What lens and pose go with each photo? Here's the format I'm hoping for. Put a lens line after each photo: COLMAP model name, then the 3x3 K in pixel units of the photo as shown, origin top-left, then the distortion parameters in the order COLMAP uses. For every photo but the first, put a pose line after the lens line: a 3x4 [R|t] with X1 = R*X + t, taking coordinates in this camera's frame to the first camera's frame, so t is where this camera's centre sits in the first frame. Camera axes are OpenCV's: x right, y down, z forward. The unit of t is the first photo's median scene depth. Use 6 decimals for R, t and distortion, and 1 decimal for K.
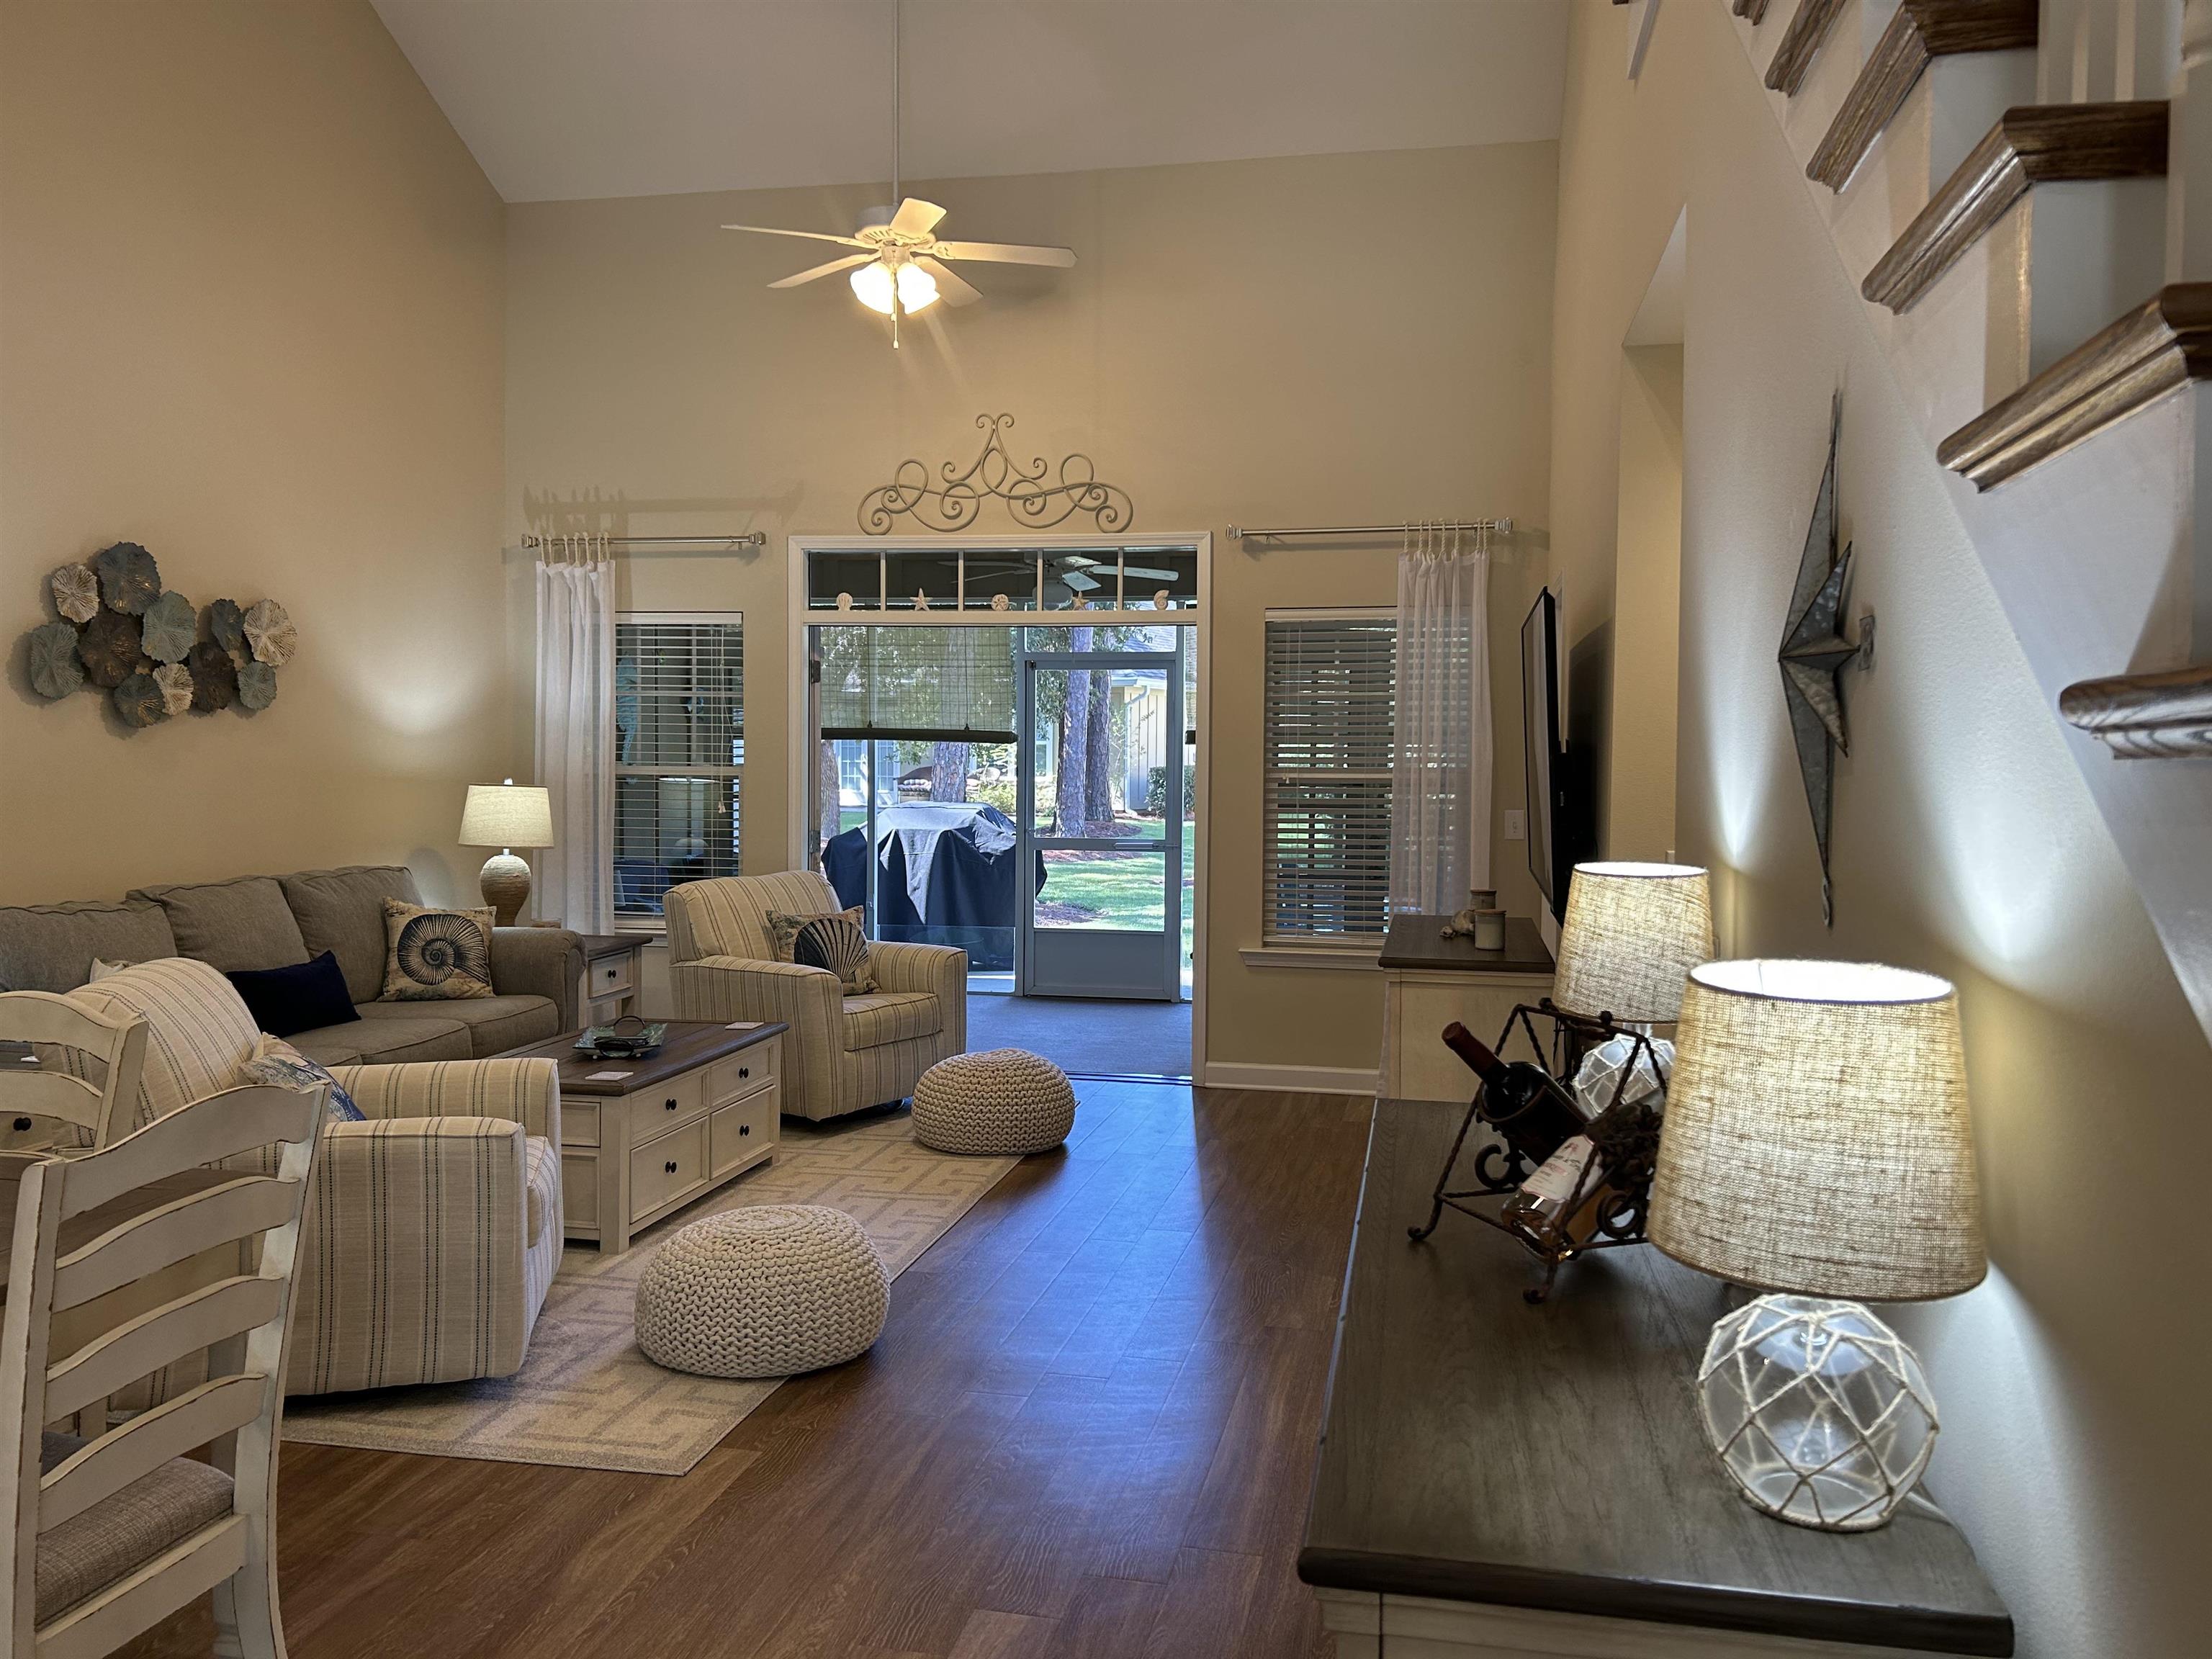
lens RADIAL K [[1660.4, 0, 1118.4], [0, 1660.4, 821.8], [0, 0, 1]] dist [0.060116, -0.080510]
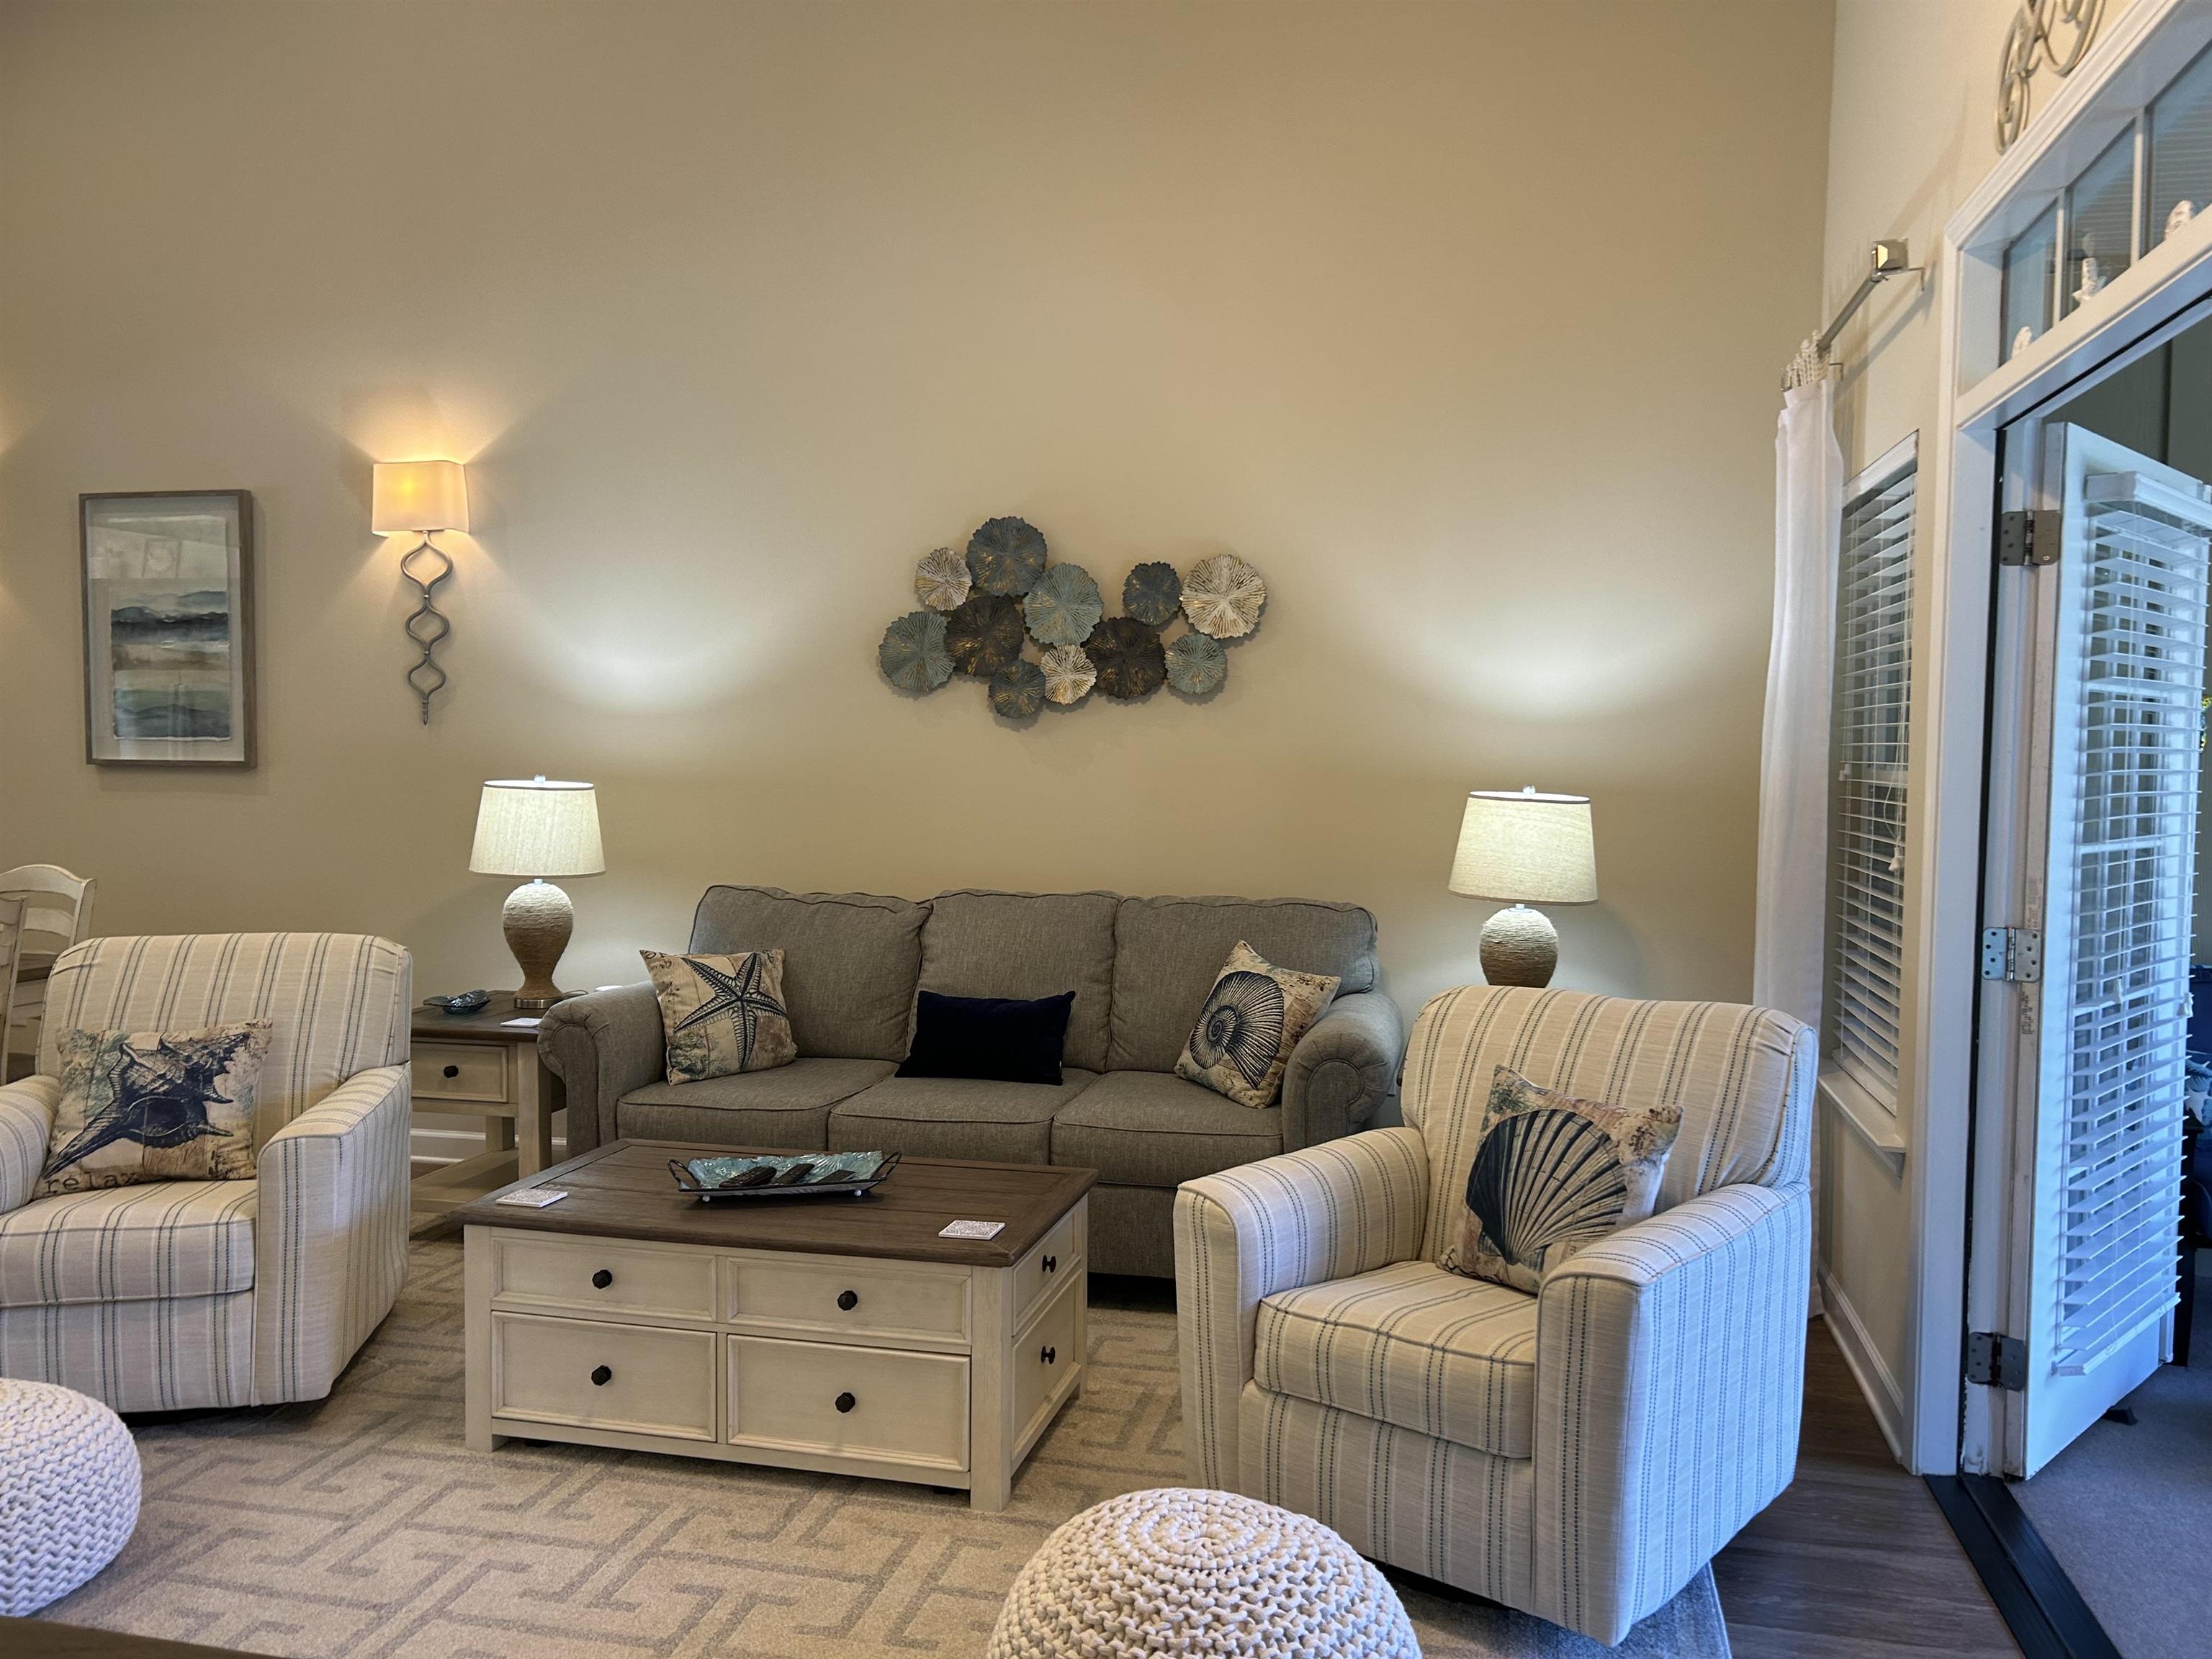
lens RADIAL K [[1660.4, 0, 1132.1], [0, 1660.4, 827.6], [0, 0, 1]] dist [0.060116, -0.080510]
pose [[-0.023653, 0.035934, -0.999074, 0.274053], [-0.048218, 0.998150, 0.037042, -0.027855], [0.998557, 0.049049, -0.021876, 0.914831]]
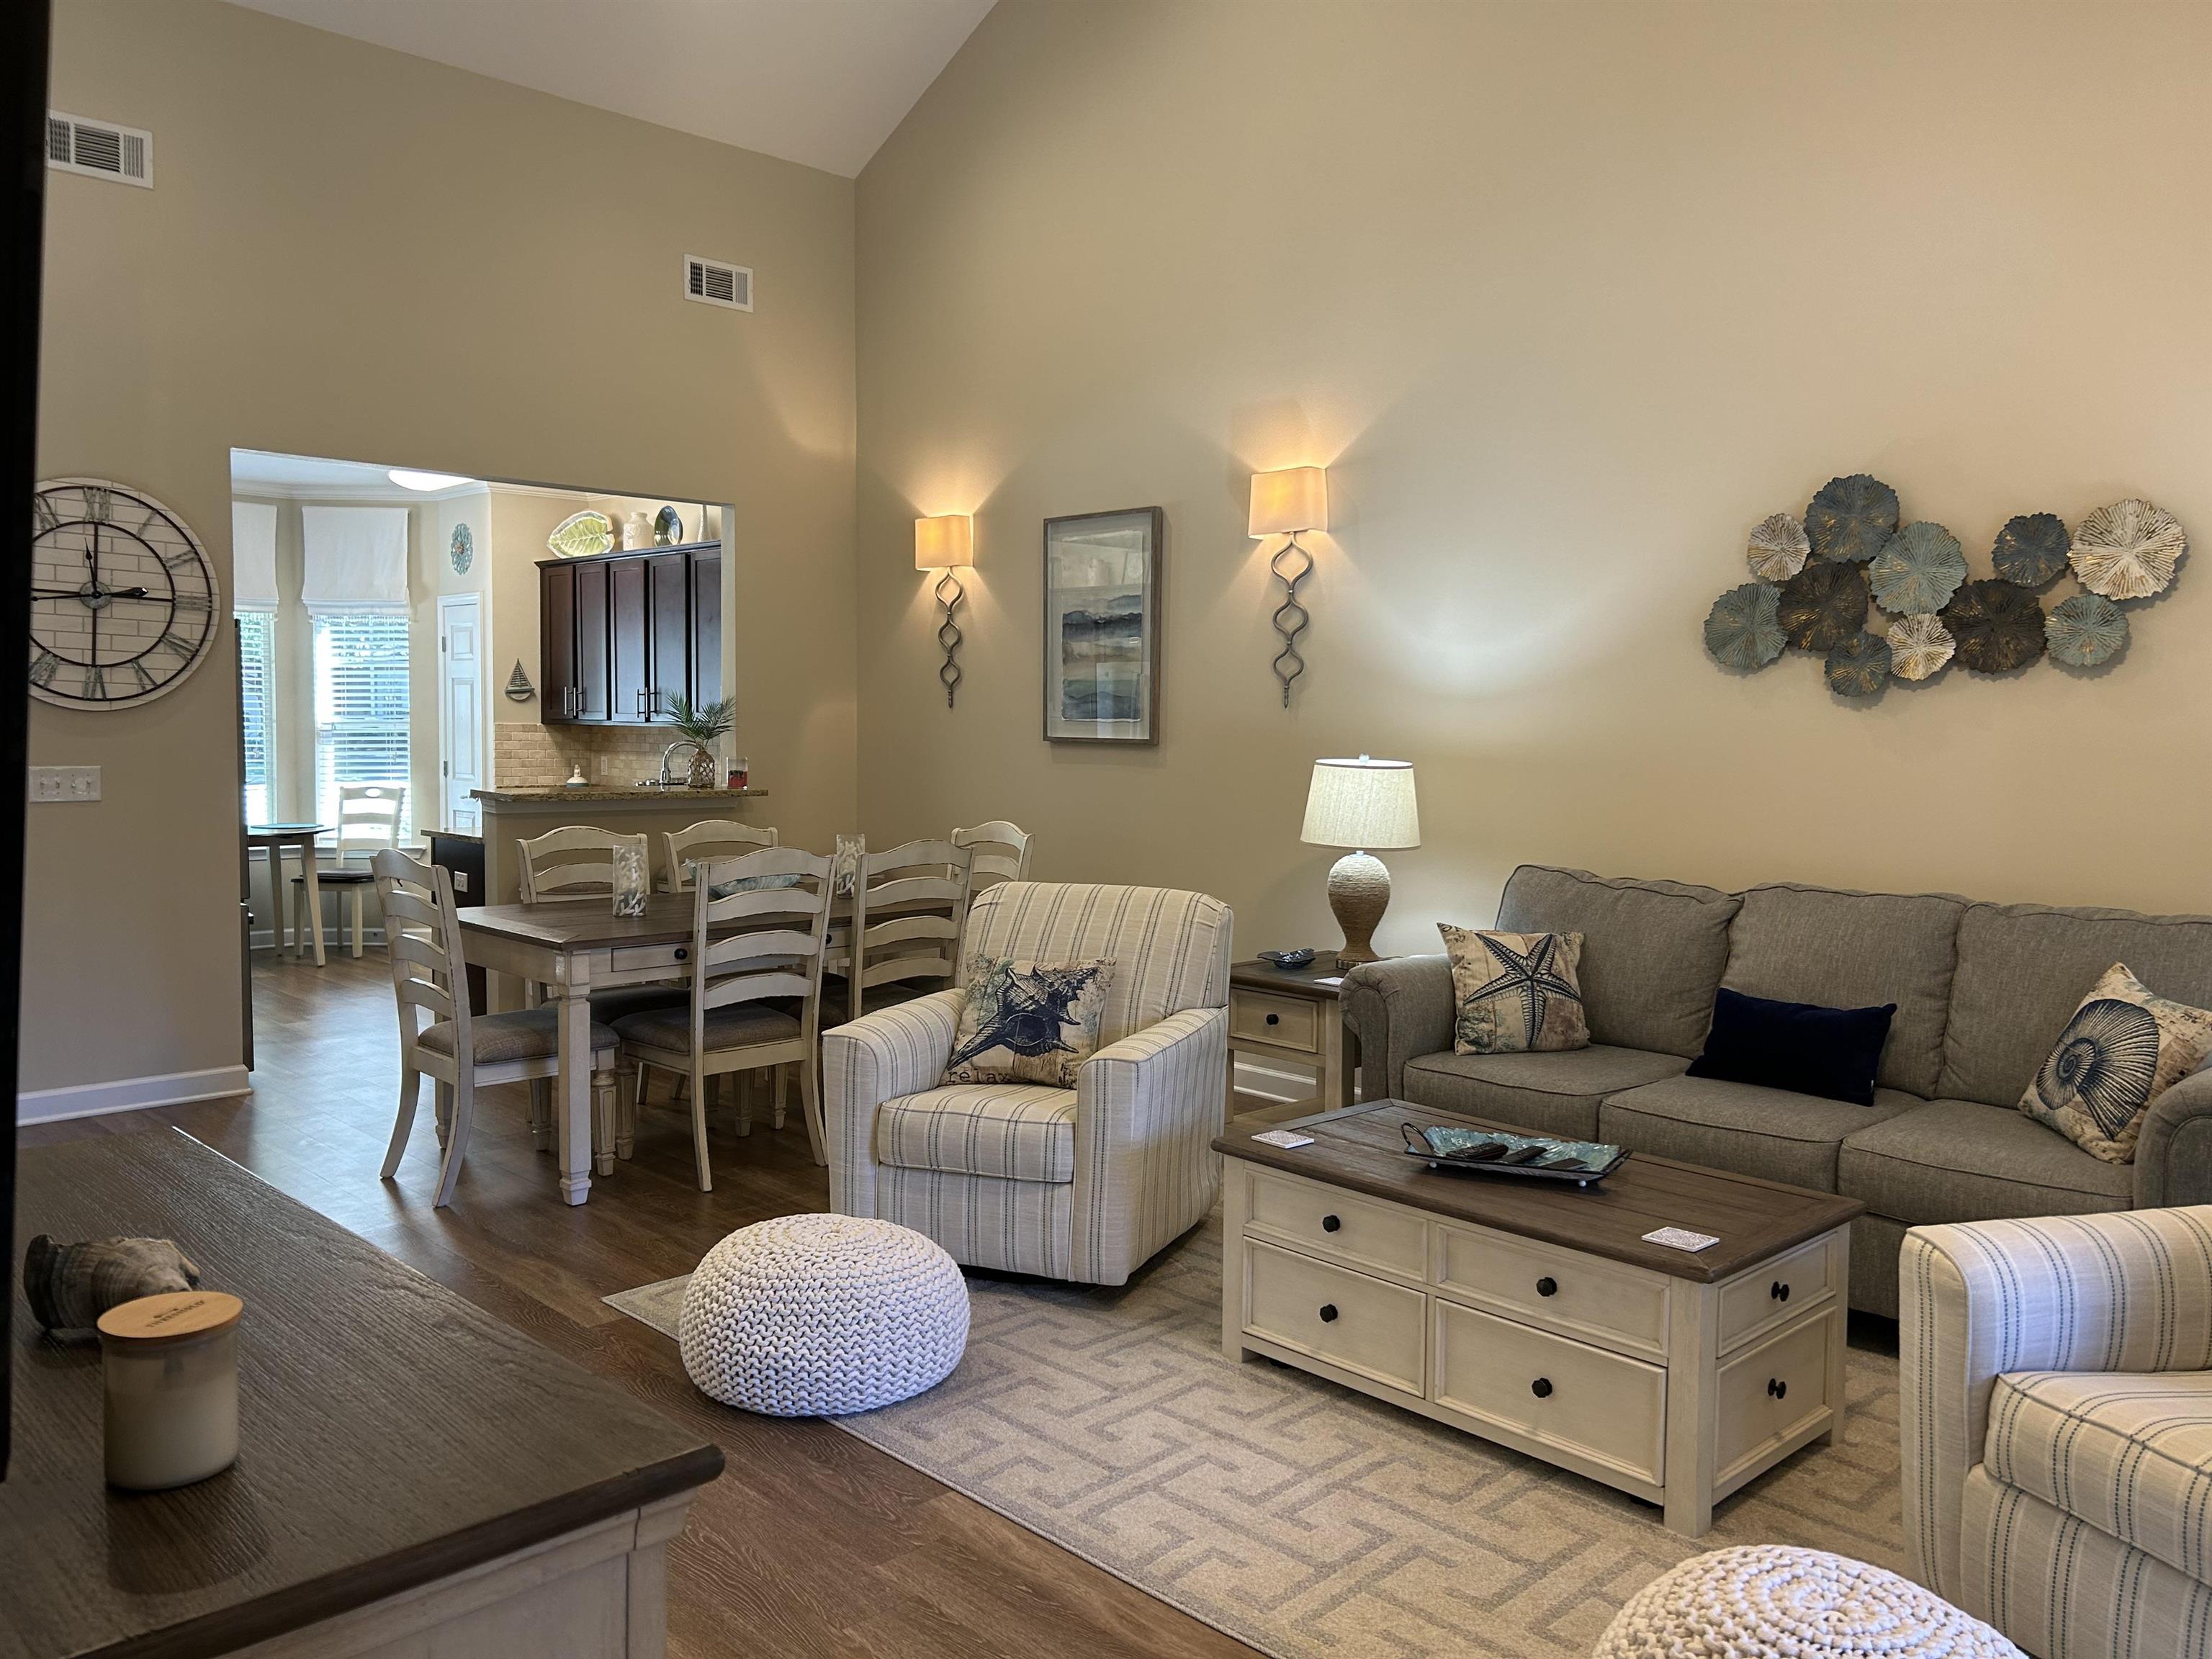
lens RADIAL K [[1660.4, 0, 1110.2], [0, 1660.4, 823.7], [0, 0, 1]] dist [0.060116, -0.080510]
pose [[-0.562833, 0.033608, -0.825887, 0.261123], [-0.051080, 0.995849, 0.075335, -0.031366], [0.824991, 0.084588, -0.558780, 0.980239]]
